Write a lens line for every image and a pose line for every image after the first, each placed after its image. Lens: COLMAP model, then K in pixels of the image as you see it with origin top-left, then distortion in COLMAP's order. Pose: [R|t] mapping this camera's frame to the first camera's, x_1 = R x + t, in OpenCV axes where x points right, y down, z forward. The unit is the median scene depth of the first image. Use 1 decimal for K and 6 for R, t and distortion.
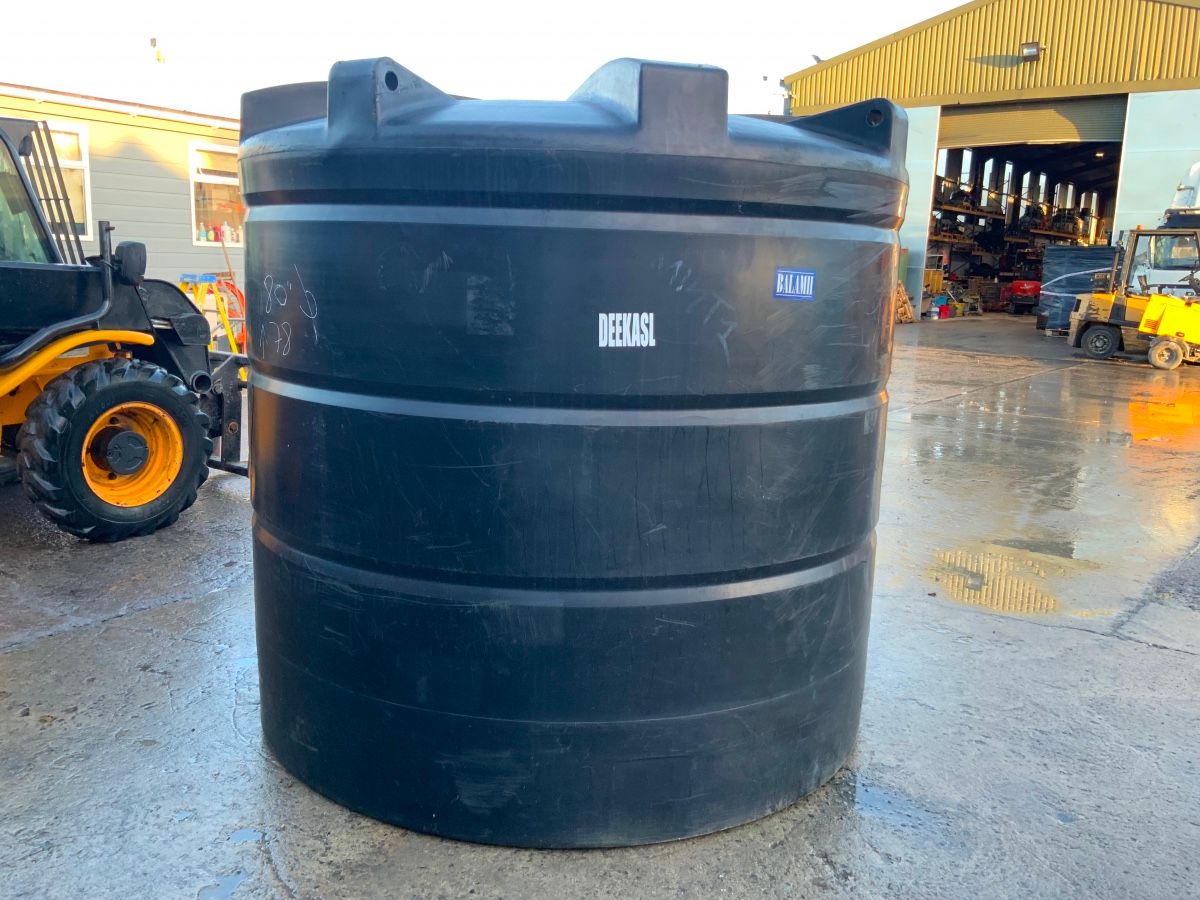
lens RADIAL K [[1010.2, 0, 600.0], [0, 1010.2, 450.0], [0, 0, 1]] dist [0.098507, -0.189004]
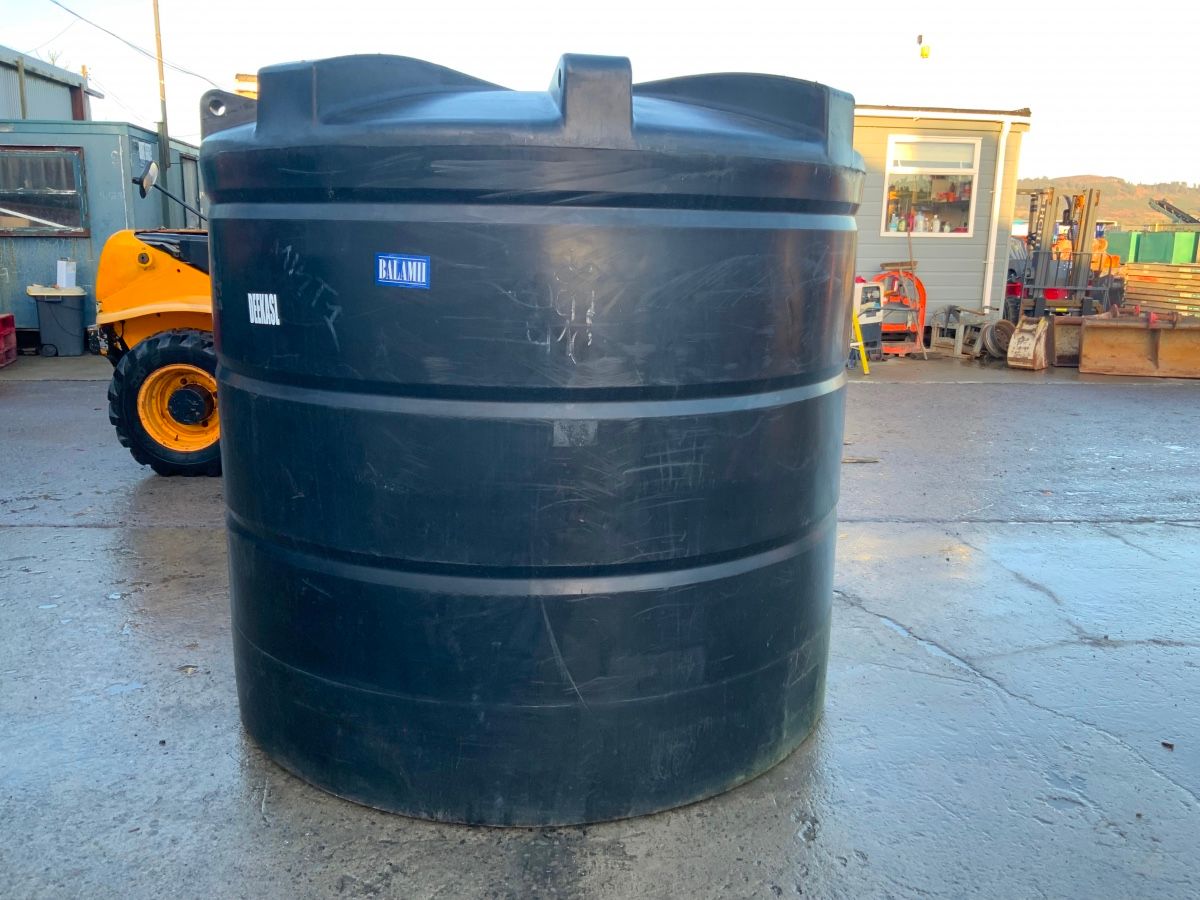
lens RADIAL K [[1010.2, 0, 600.0], [0, 1010.2, 450.0], [0, 0, 1]] dist [0.098507, -0.189004]
pose [[0.649680, 0.140708, -0.747073, 1.045438], [-0.133730, 0.988550, 0.069893, -0.087192], [0.748353, 0.054498, 0.661058, 0.510575]]
